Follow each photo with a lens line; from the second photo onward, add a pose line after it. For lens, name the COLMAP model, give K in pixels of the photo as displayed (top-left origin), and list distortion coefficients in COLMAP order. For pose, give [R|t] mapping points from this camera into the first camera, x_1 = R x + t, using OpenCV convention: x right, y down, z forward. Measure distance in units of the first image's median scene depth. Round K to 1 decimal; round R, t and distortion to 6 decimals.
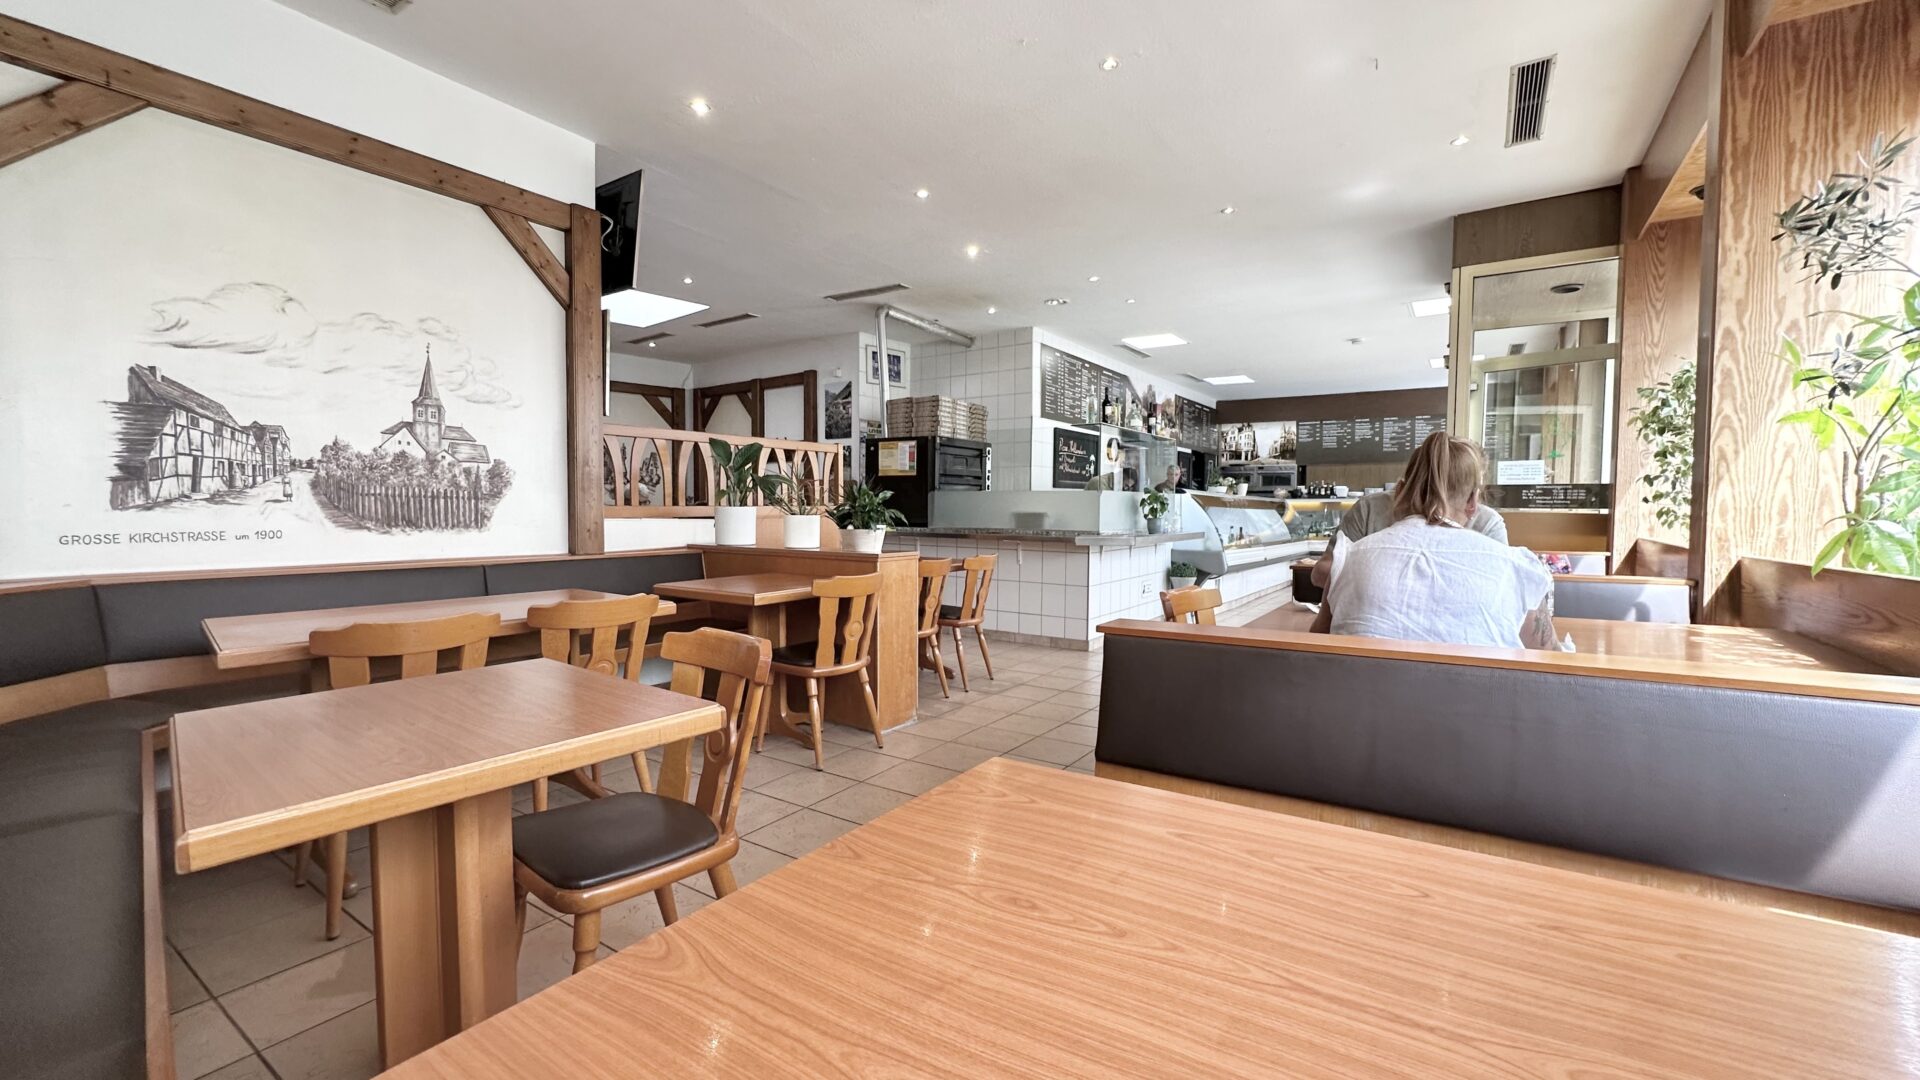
lens RADIAL K [[813.4, 0, 948.8], [0, 813.4, 538.4], [0, 0, 1]] dist [0.003322, 0.000095]
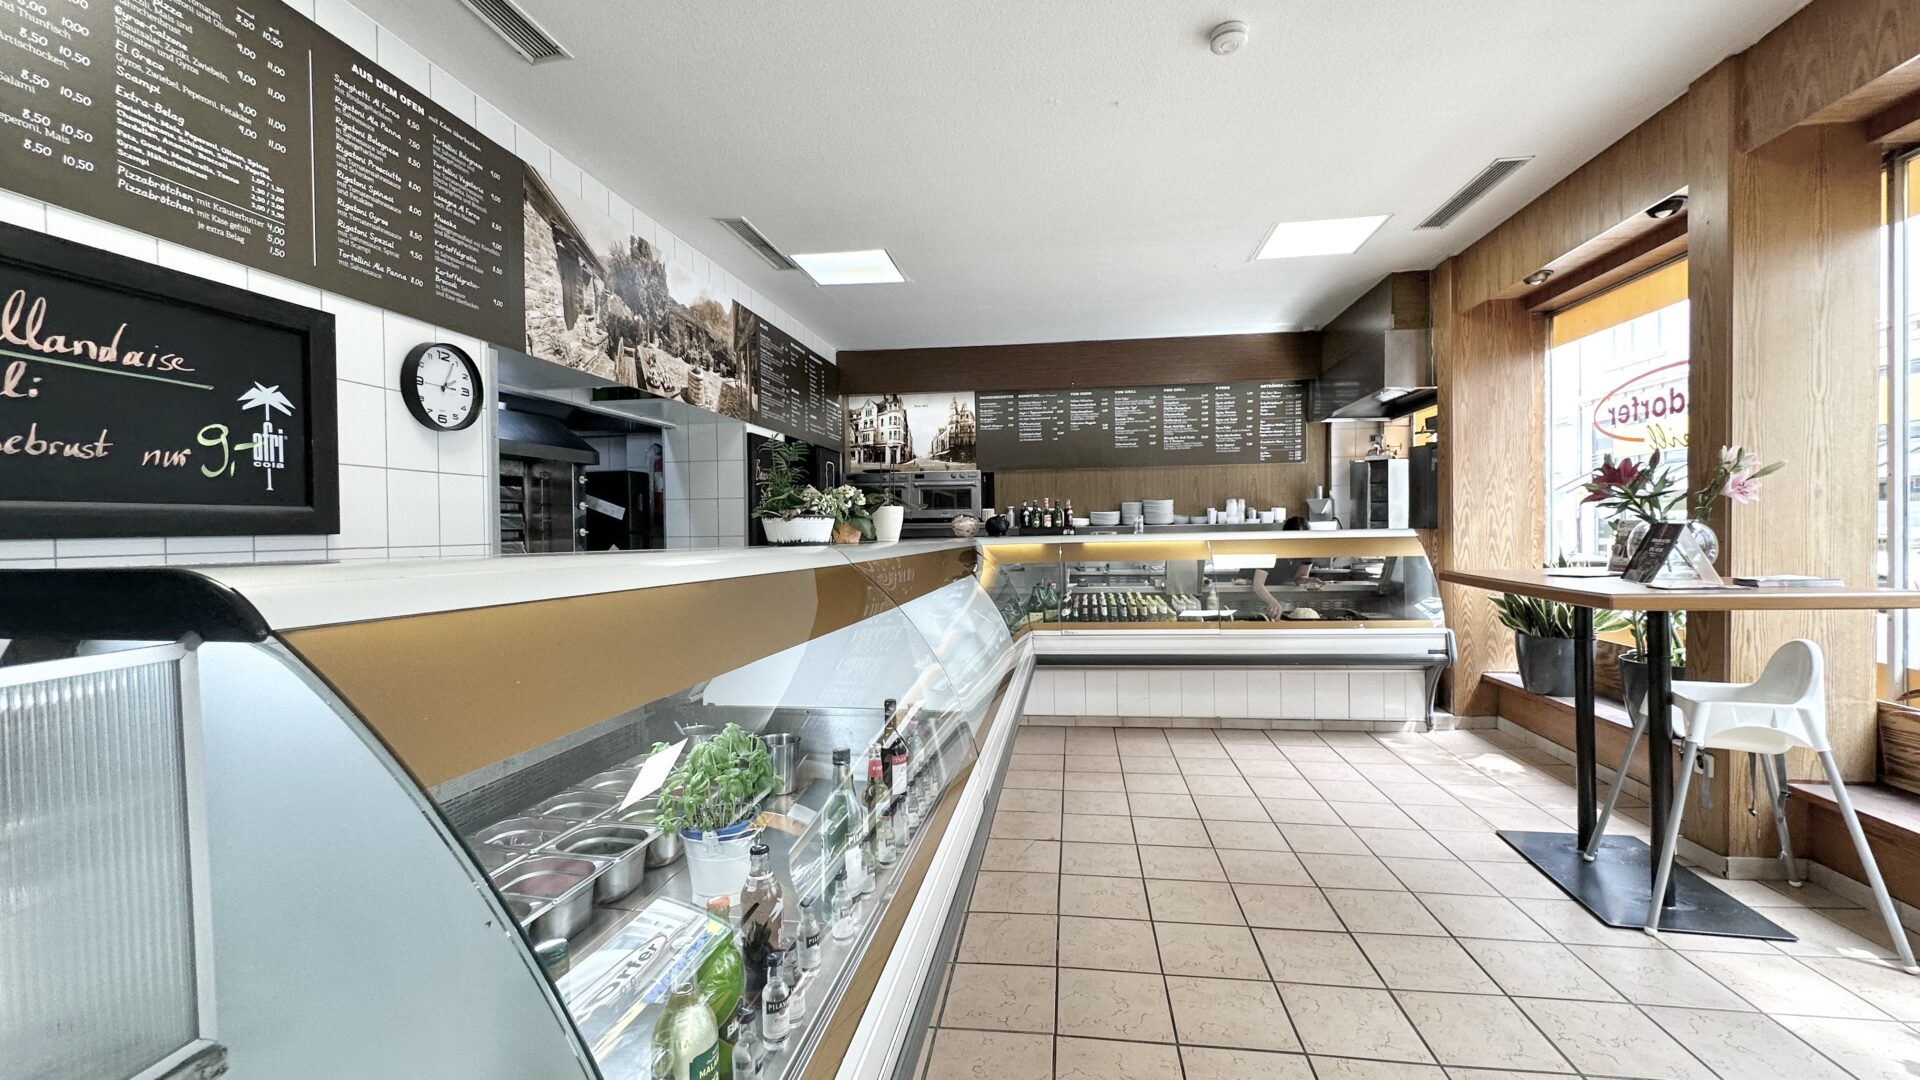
lens RADIAL K [[813.4, 0, 956.9], [0, 813.4, 544.6], [0, 0, 1]] dist [0.003322, 0.000095]
pose [[0.908980, -0.028116, 0.415891, 0.188742], [0.036353, 0.999268, -0.011900, -0.035566], [-0.415252, 0.025936, 0.909337, 0.522787]]
